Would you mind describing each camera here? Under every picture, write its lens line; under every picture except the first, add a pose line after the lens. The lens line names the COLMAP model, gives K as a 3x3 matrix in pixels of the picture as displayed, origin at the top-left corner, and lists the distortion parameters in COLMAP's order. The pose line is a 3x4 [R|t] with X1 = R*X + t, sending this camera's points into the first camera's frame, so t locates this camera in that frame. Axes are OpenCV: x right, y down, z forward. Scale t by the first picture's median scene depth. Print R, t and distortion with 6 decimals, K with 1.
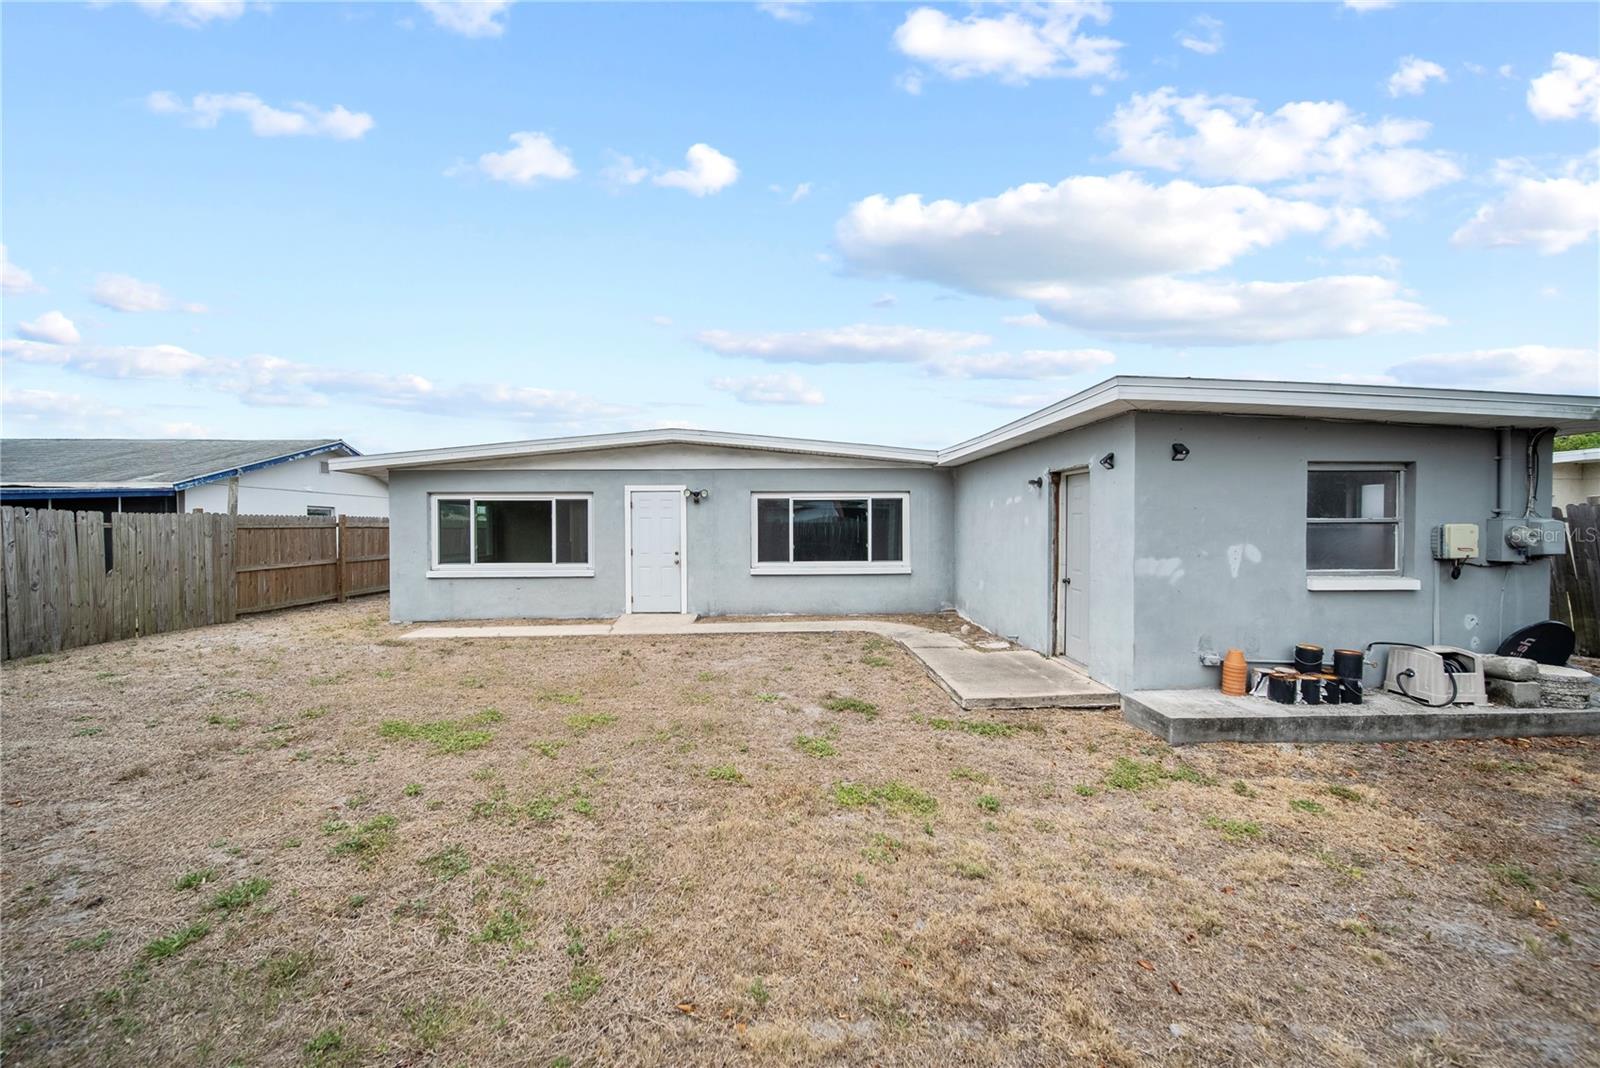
lens RADIAL K [[574.2, 0, 795.6], [0, 574.2, 531.2], [0, 0, 1]] dist [-0.000014, -0.001343]
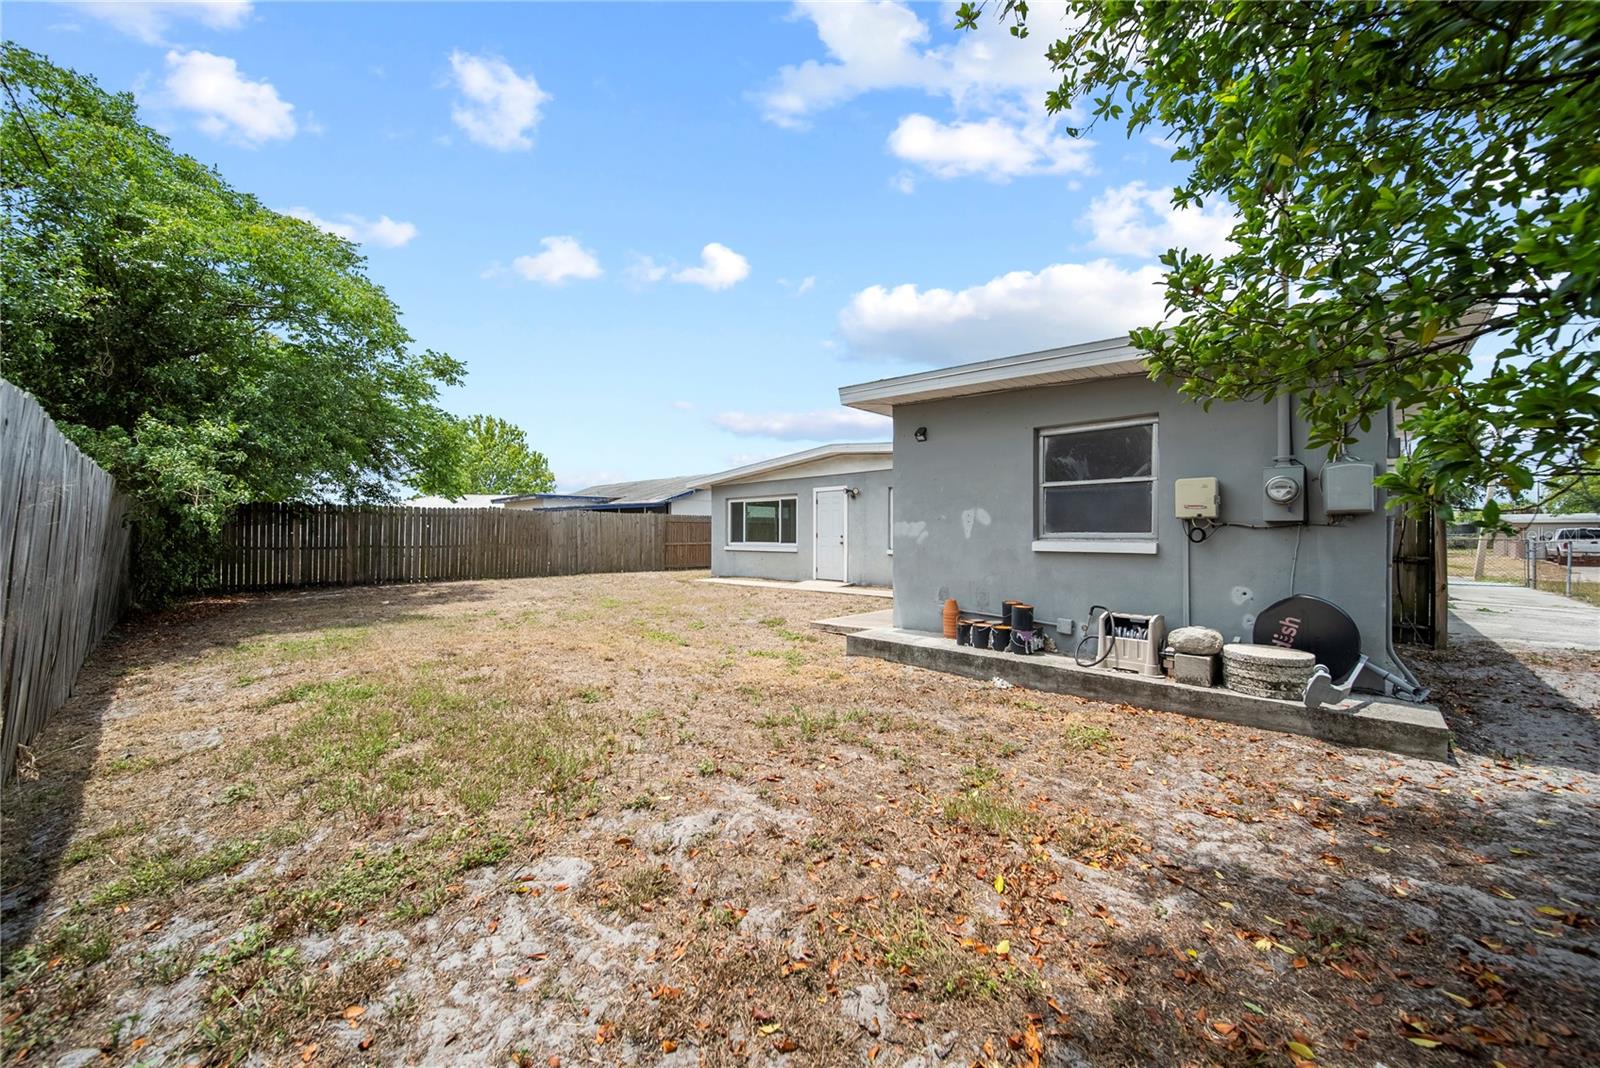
lens RADIAL K [[574.2, 0, 795.6], [0, 574.2, 531.2], [0, 0, 1]] dist [-0.000014, -0.001343]
pose [[0.702015, -0.000187, -0.712163, 1.329102], [-0.010436, 0.999890, -0.010550, 0.081710], [0.712086, 0.014838, 0.701935, -0.043242]]
